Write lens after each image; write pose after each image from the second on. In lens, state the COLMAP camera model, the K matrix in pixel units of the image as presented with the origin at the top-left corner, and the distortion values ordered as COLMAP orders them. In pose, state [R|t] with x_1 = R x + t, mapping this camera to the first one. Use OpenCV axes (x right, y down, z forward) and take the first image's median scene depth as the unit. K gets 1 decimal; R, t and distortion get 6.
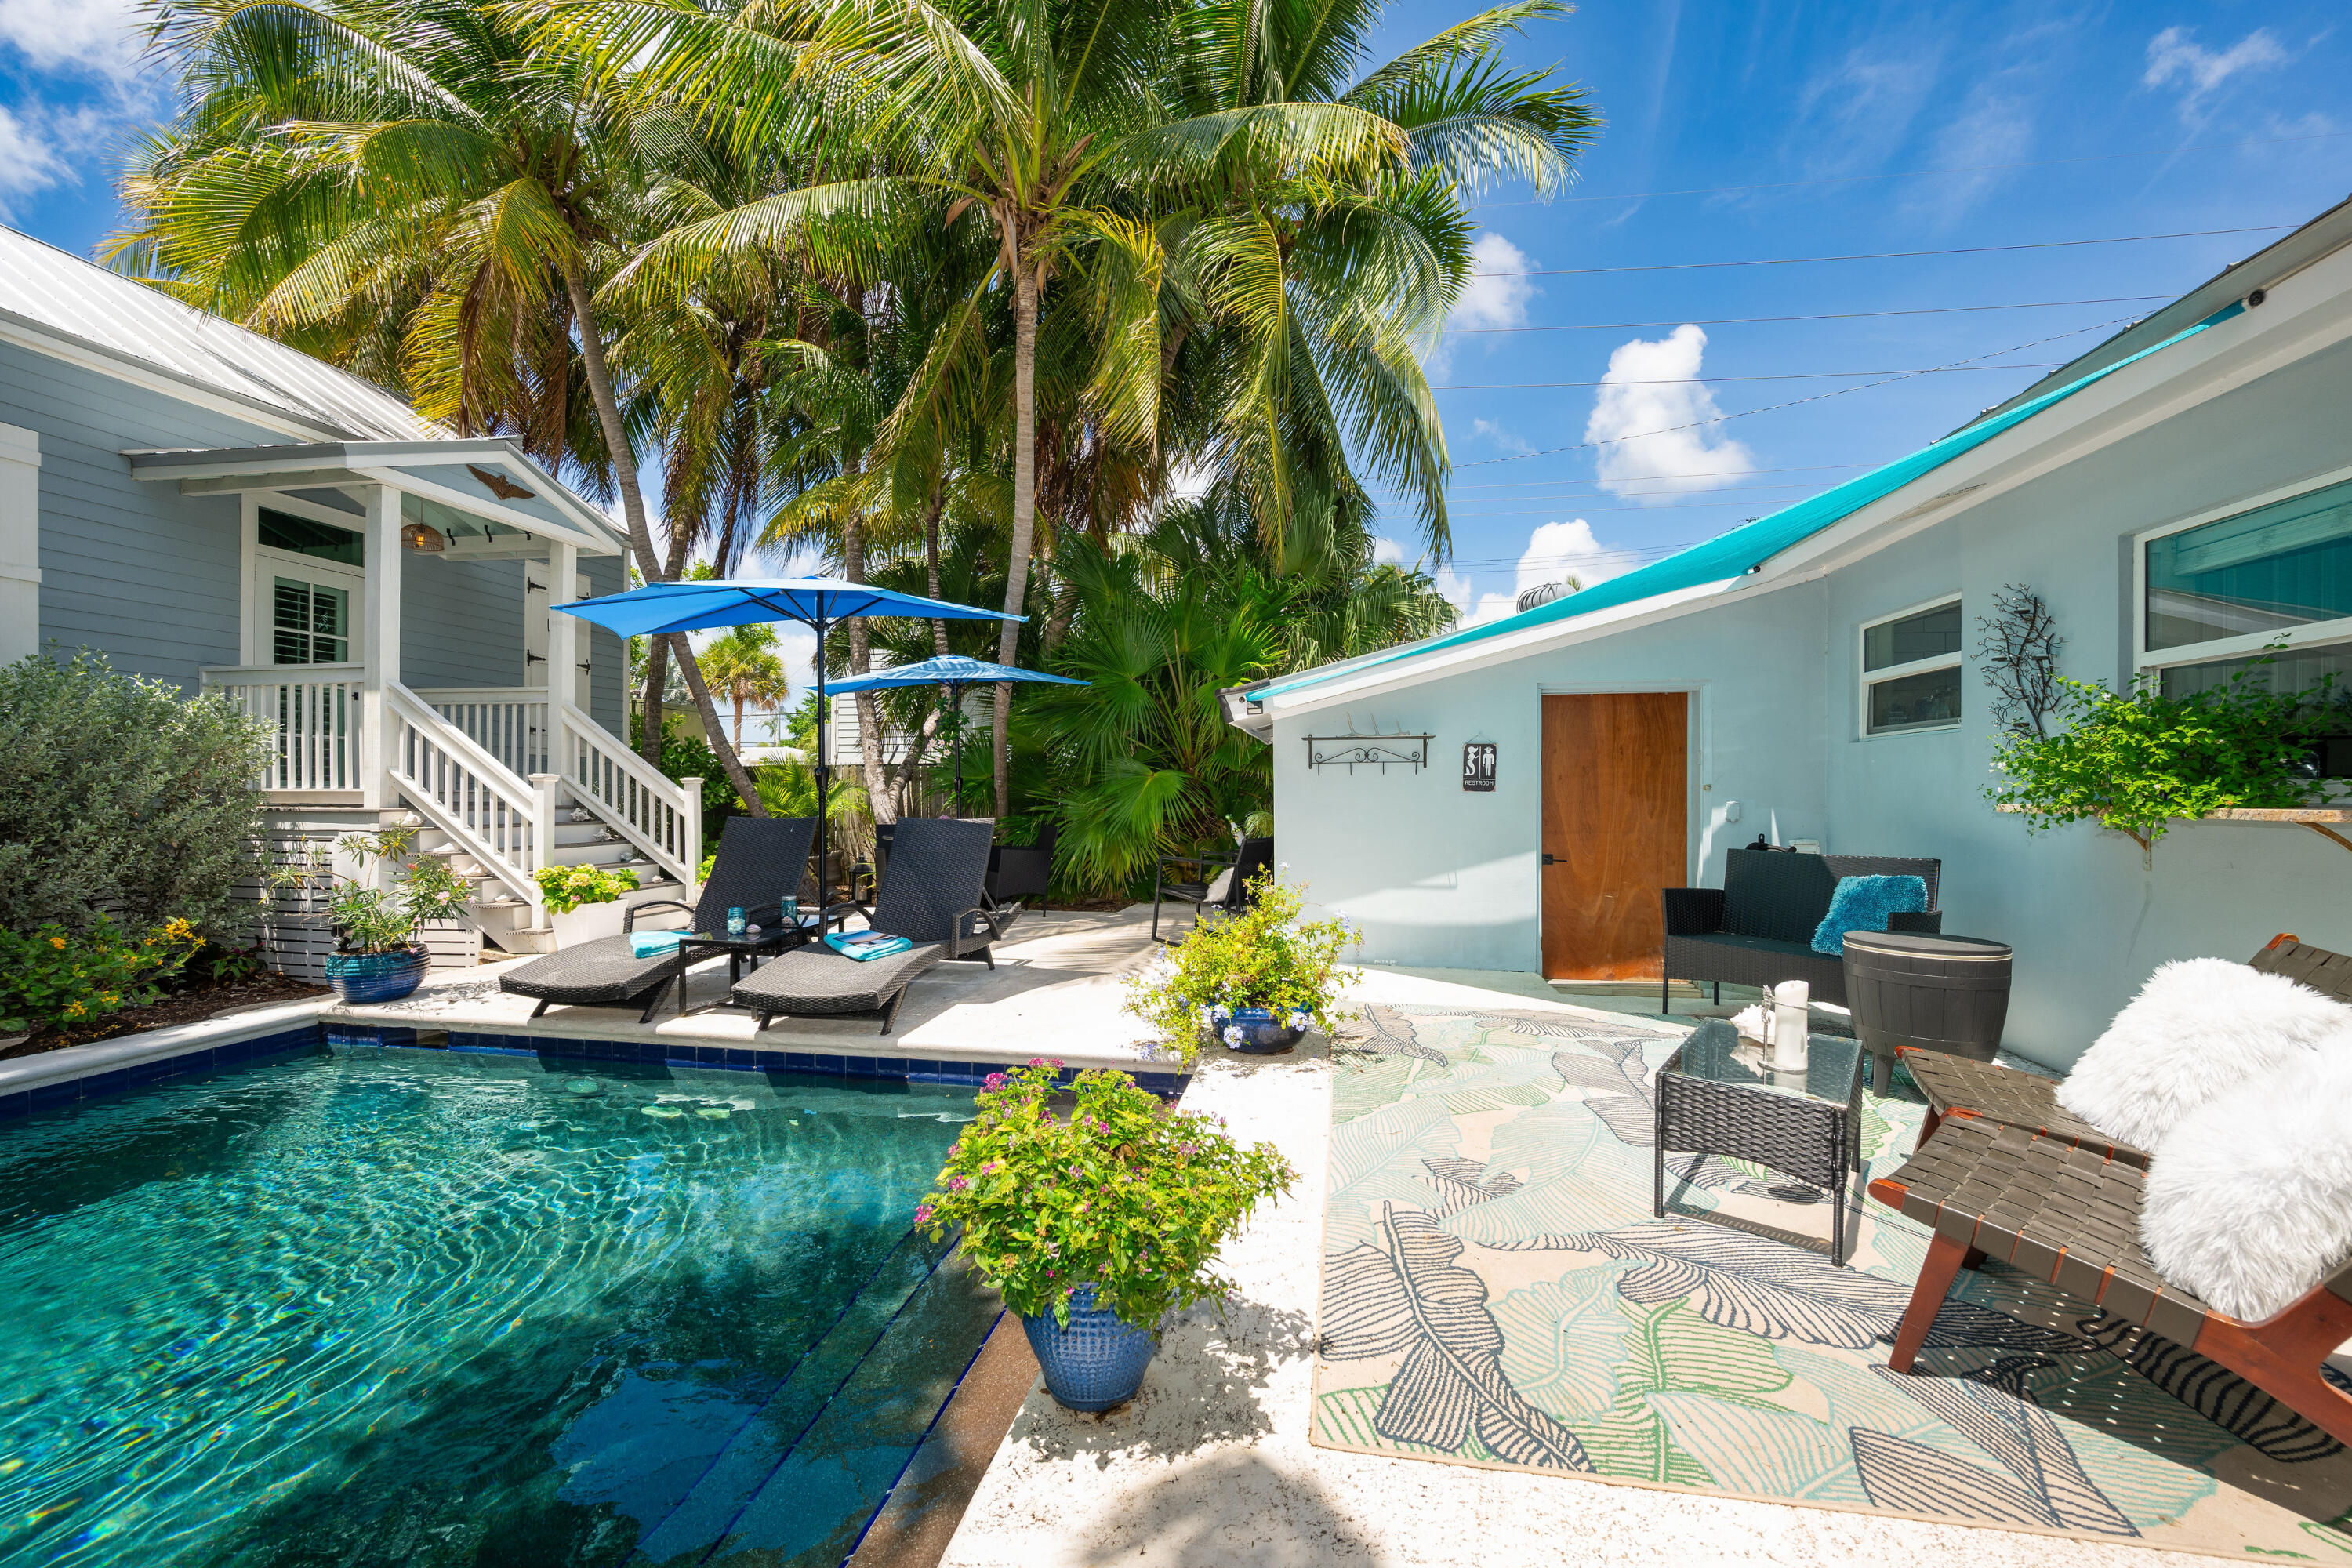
lens RADIAL K [[922.5, 0, 1179.2], [0, 922.5, 791.6], [0, 0, 1]] dist [-0.000899, -0.000350]
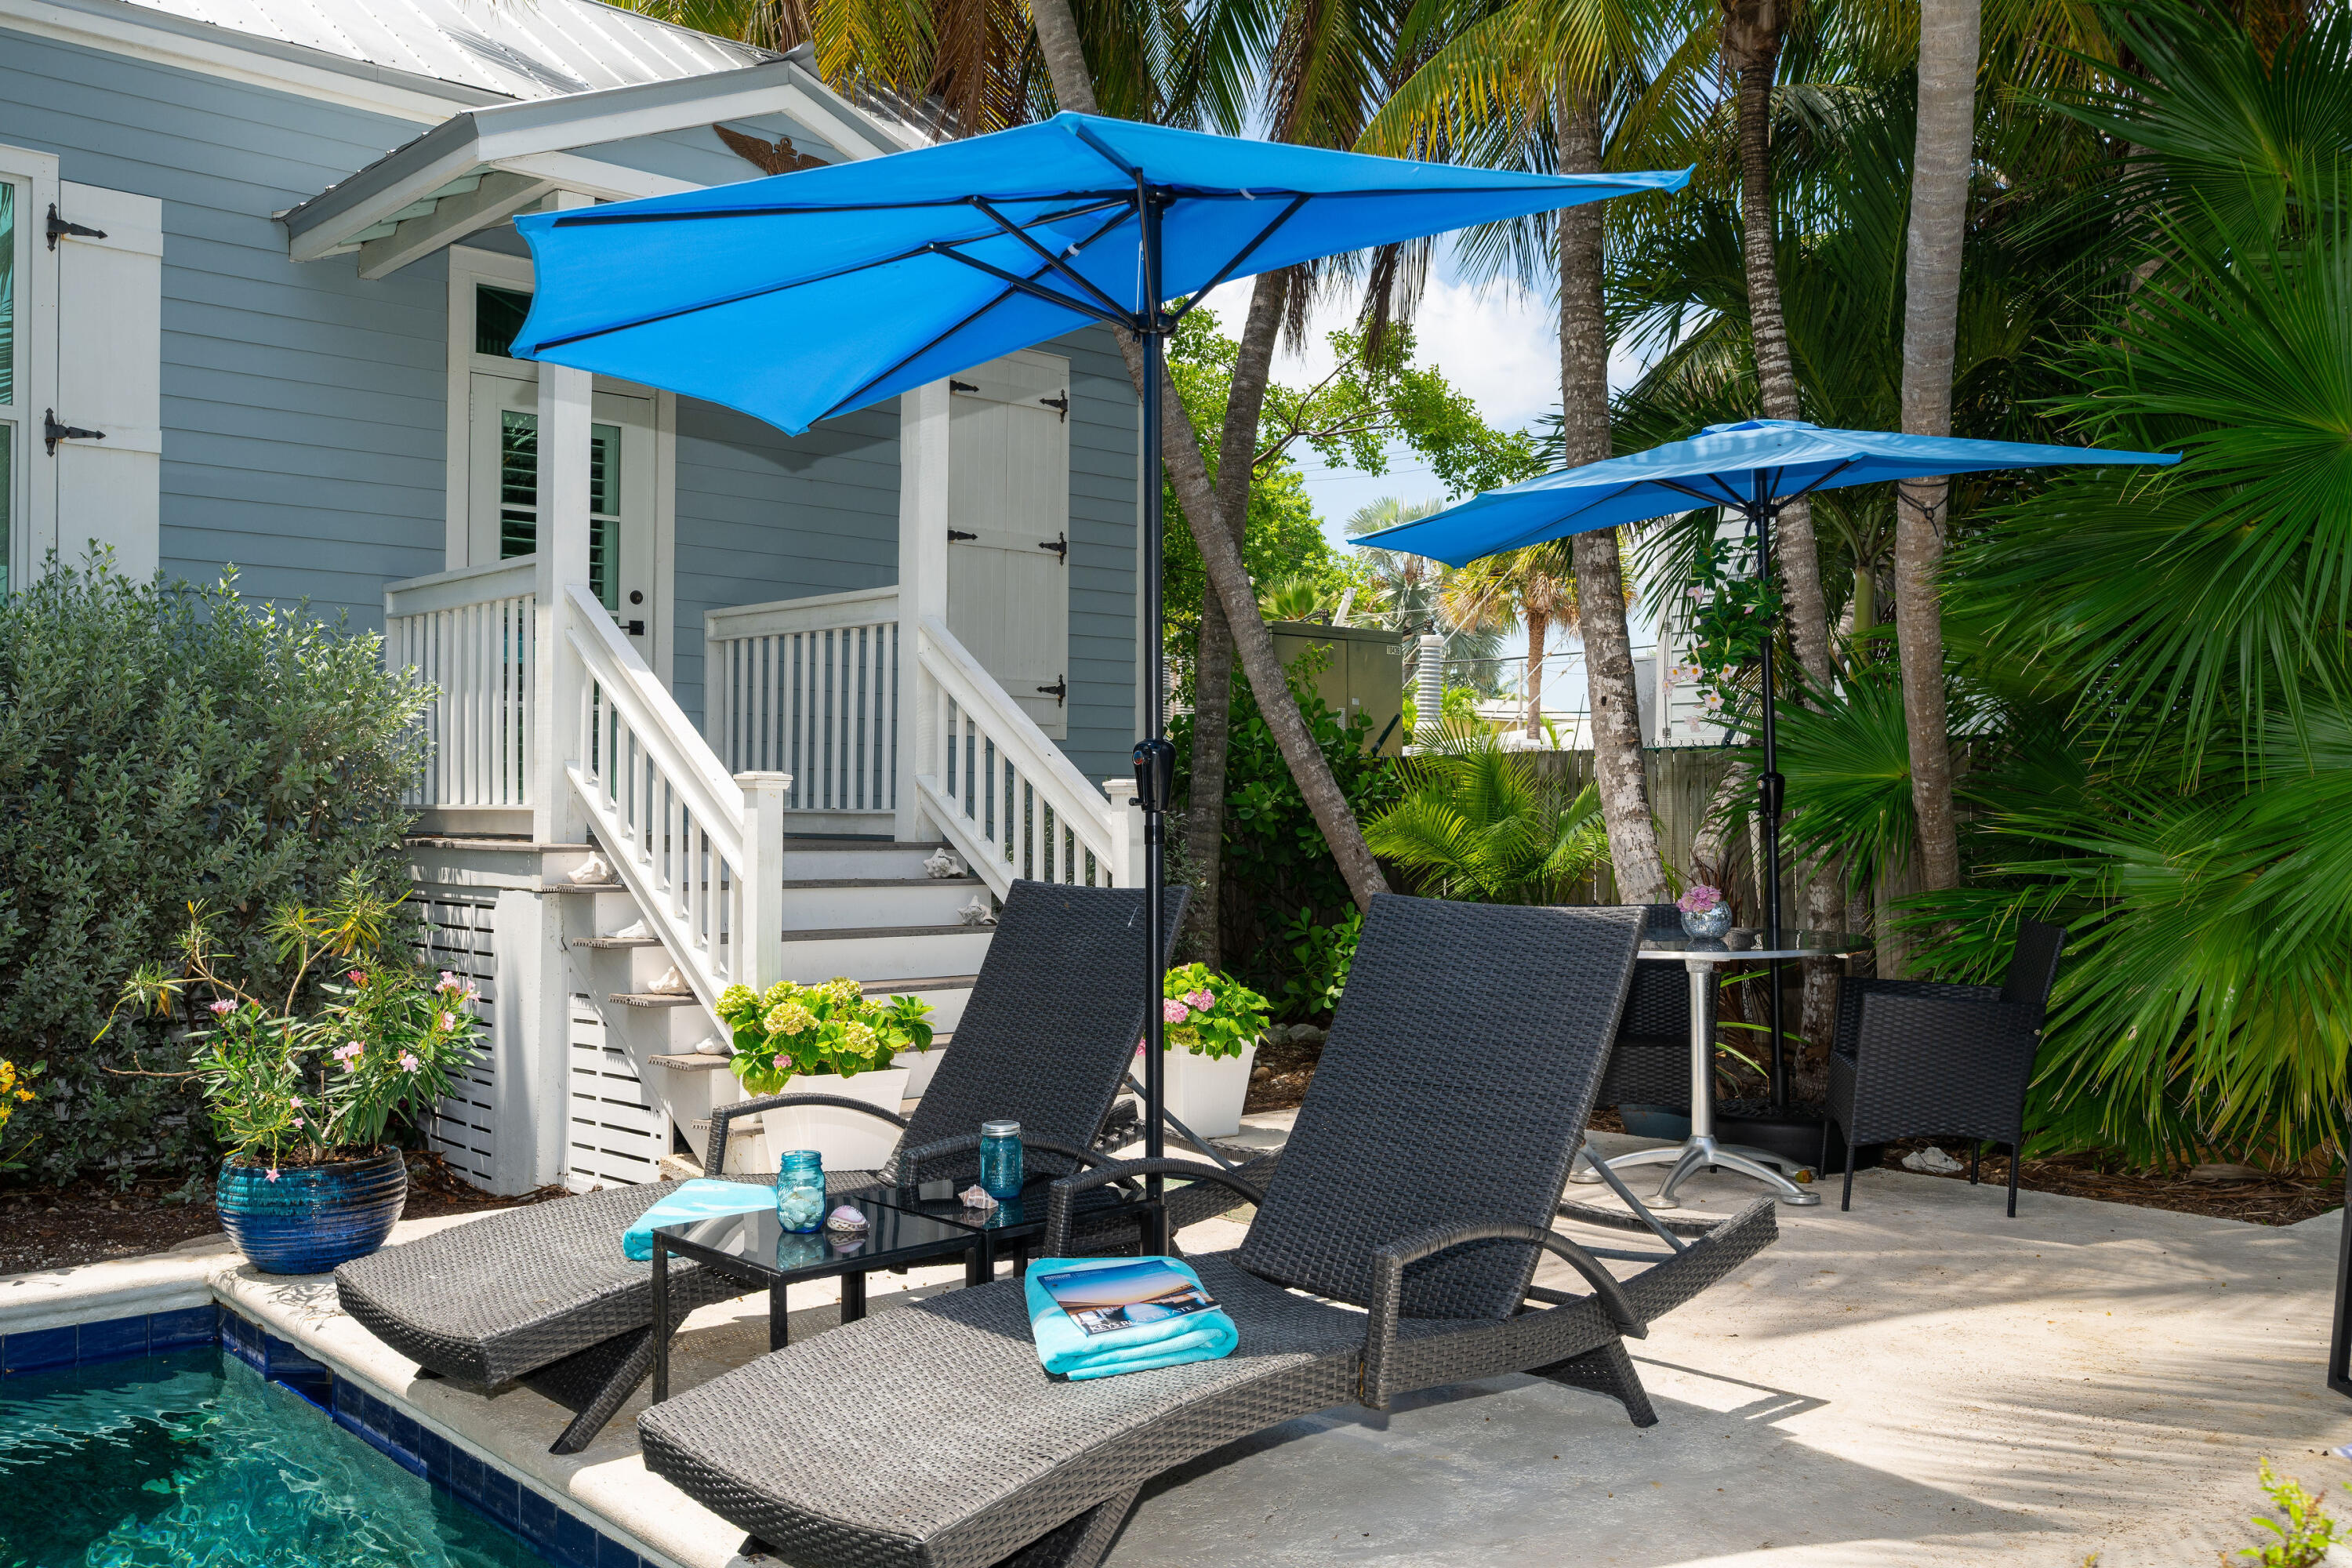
lens RADIAL K [[2029.4, 0, 1176.0], [0, 2029.4, 784.0], [0, 0, 1]] dist [0.000204, 0.005520]
pose [[0.789490, -0.005114, -0.613742, 0.074991], [-0.003843, 0.999904, -0.013276, -0.001081], [0.613752, 0.012840, 0.789395, 0.403666]]
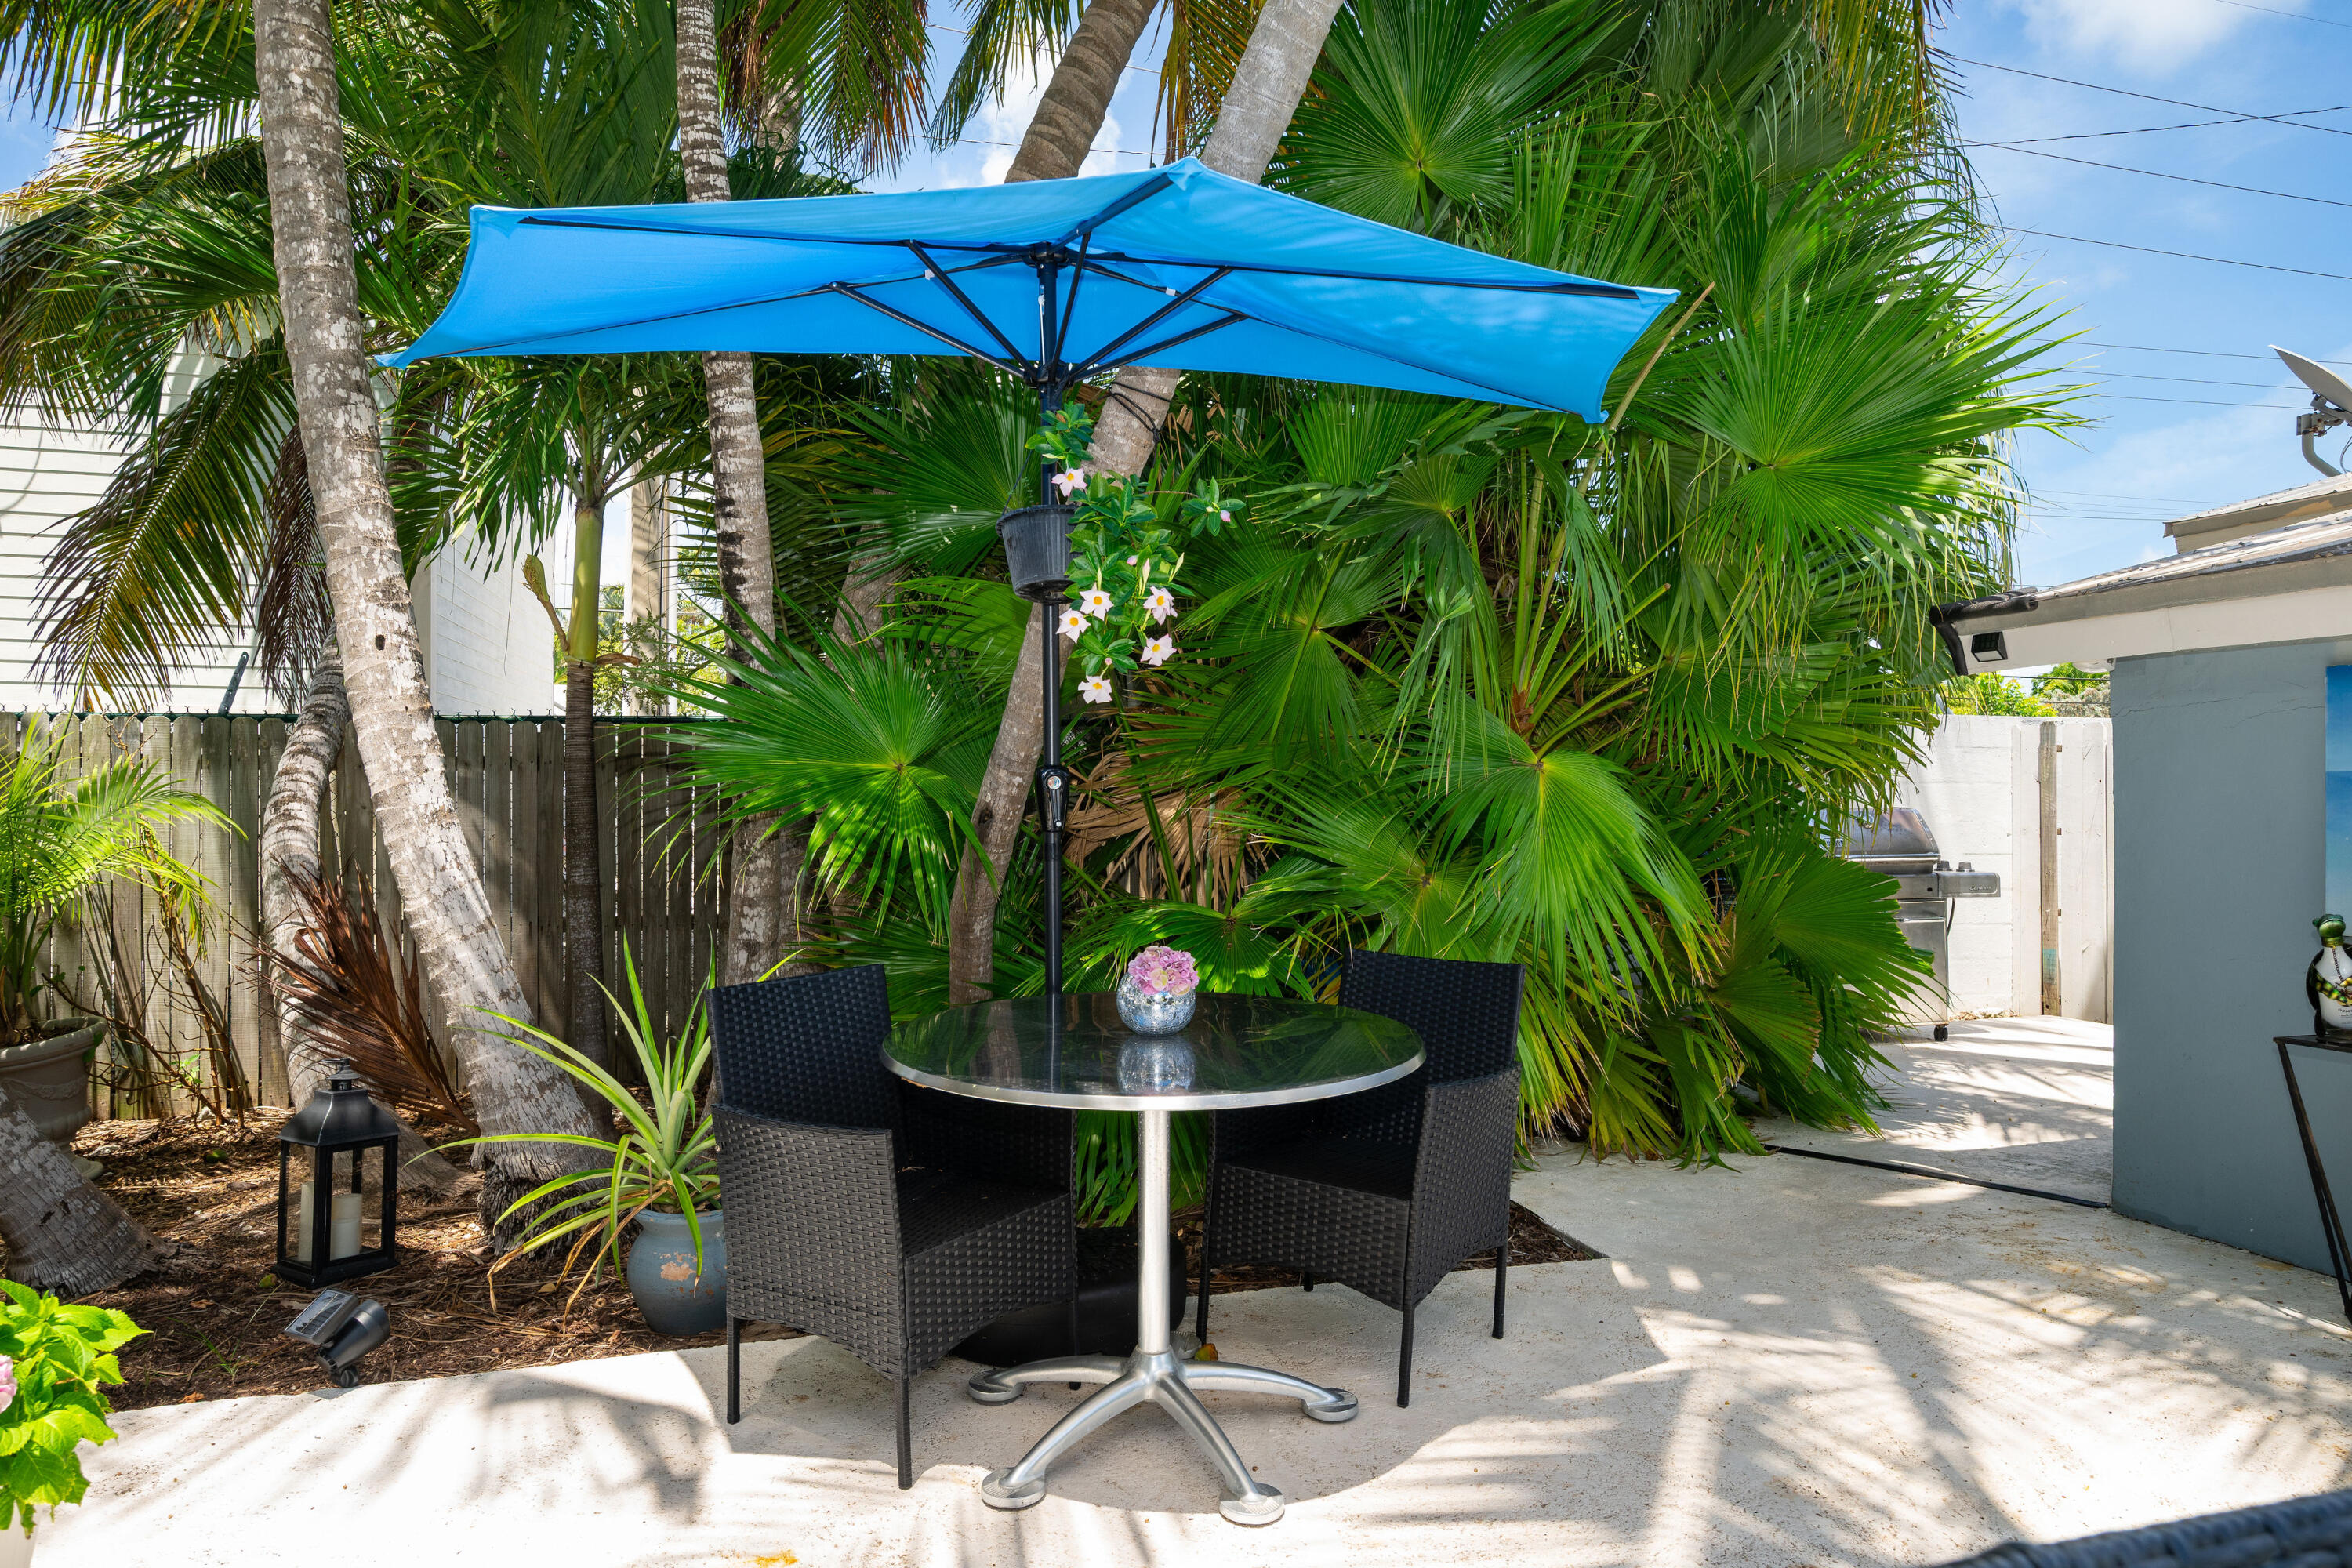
lens RADIAL K [[1444.6, 0, 1176.0], [0, 1444.6, 784.0], [0, 0, 1]] dist [0.001057, 0.000785]
pose [[0.897283, 0.004288, 0.441435, -0.564850], [-0.003684, 0.999991, -0.002226, -0.015170], [-0.441440, 0.000371, 0.897291, 0.990899]]
